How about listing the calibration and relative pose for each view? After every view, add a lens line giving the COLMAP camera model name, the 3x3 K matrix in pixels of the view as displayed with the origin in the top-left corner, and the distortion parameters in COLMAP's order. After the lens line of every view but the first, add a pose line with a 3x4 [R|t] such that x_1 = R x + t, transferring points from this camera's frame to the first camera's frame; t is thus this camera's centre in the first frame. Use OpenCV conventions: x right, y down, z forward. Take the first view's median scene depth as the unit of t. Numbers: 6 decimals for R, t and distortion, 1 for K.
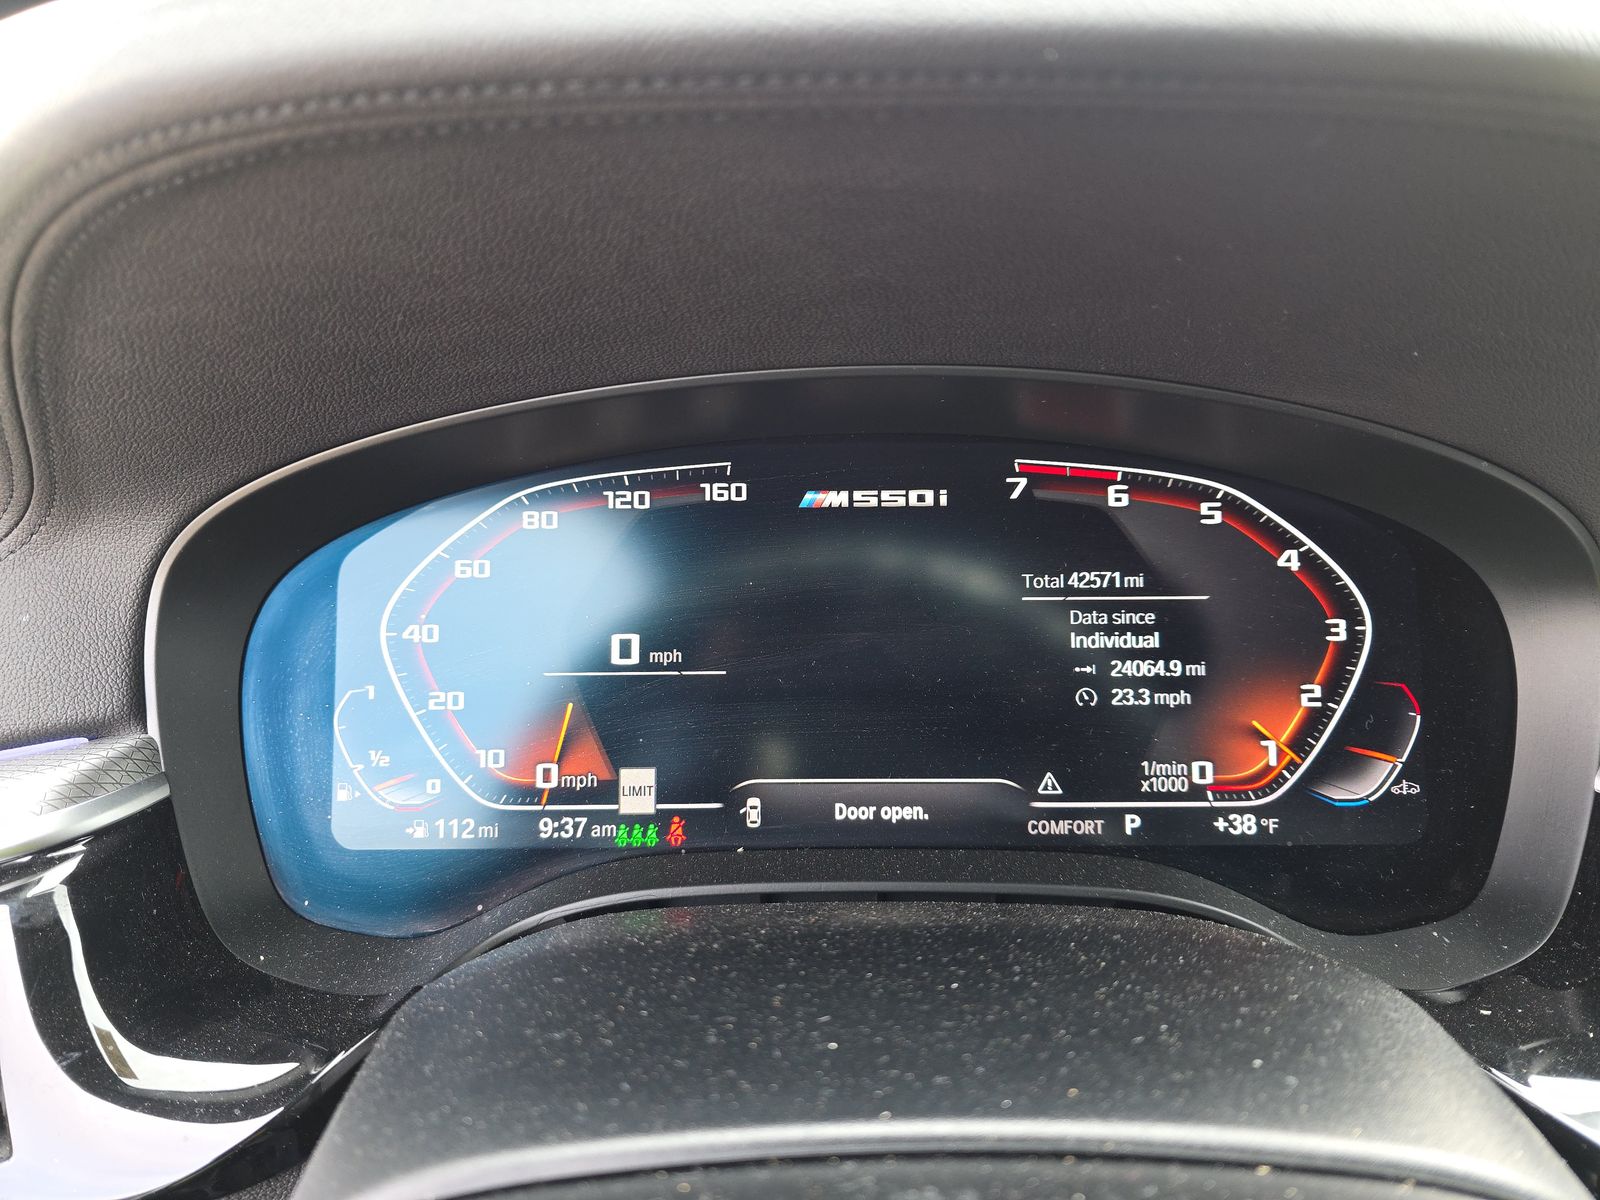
lens RADIAL K [[1093.8, 0, 809.5], [0, 1093.8, 601.9], [0, 0, 1]] dist [0.034993, -0.038150]
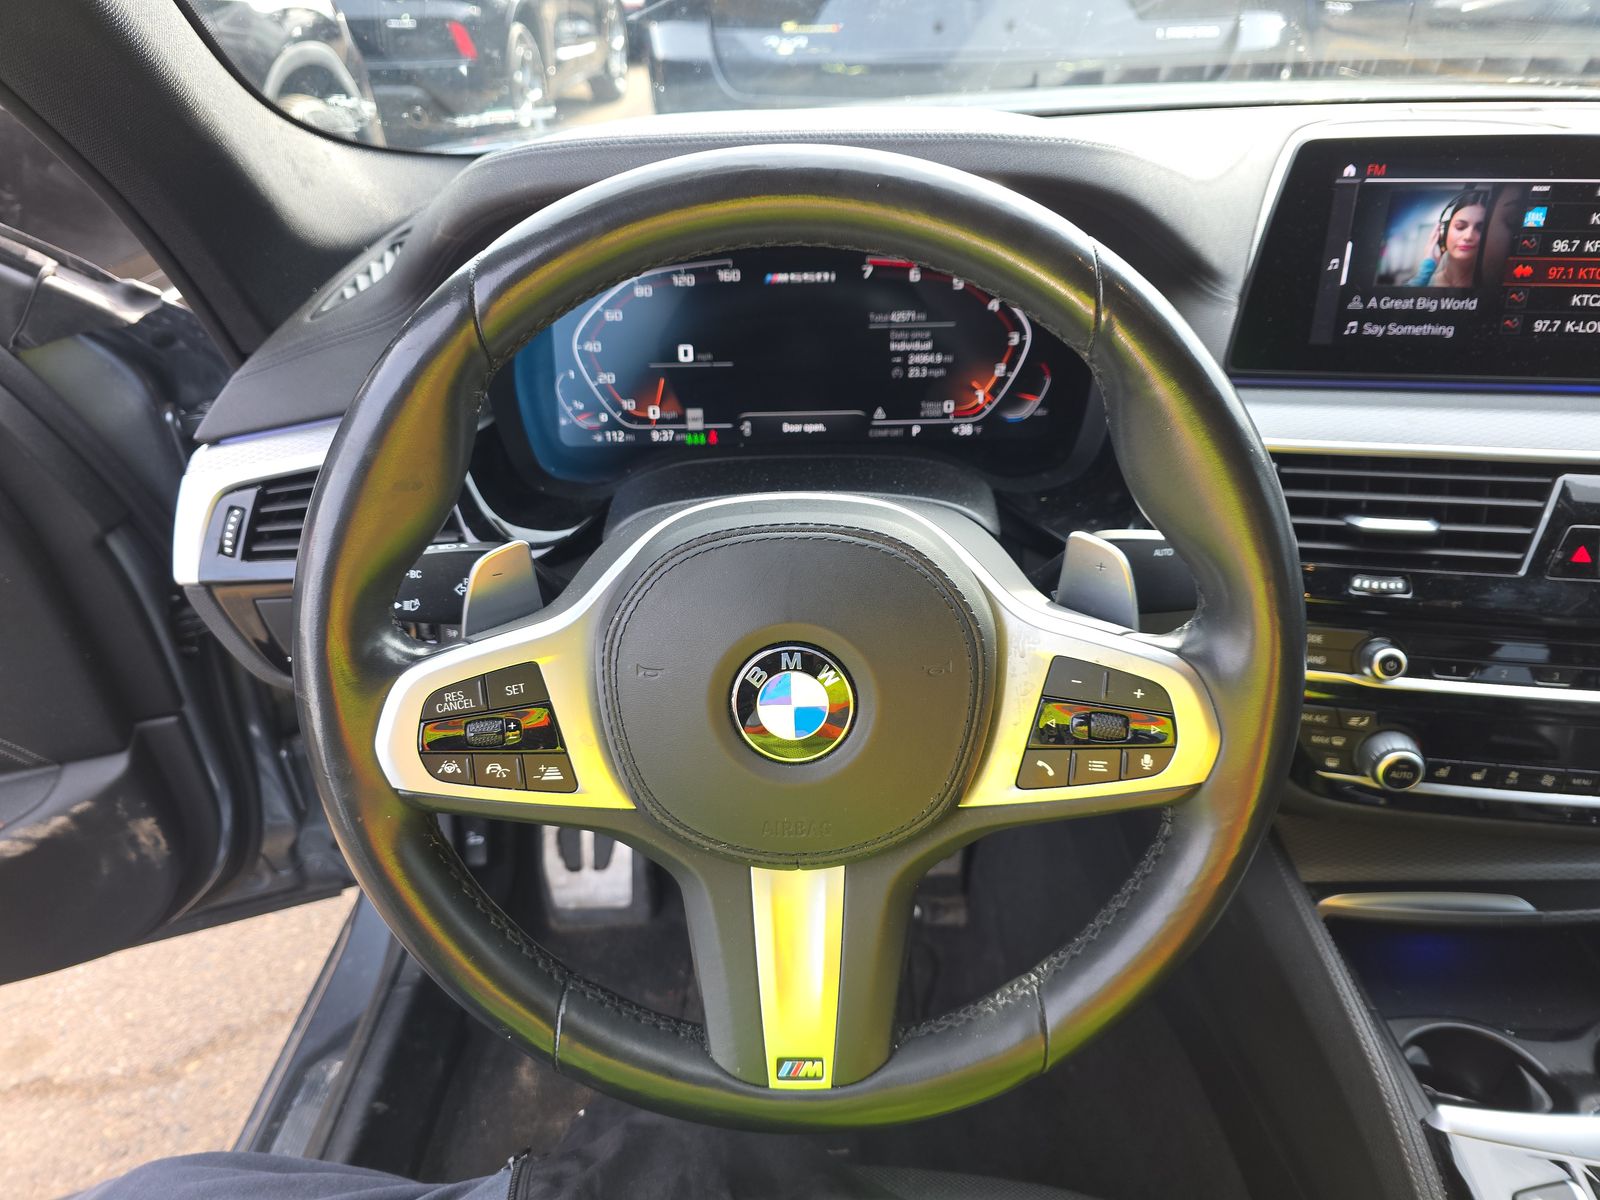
lens RADIAL K [[1093.8, 0, 811.4], [0, 1093.8, 604.8], [0, 0, 1]] dist [0.034993, -0.038150]
pose [[0.998733, -0.003775, -0.050177, 0.189231], [0.017312, 0.962081, 0.272214, -0.065348], [0.047247, -0.272738, 0.960928, -1.227677]]
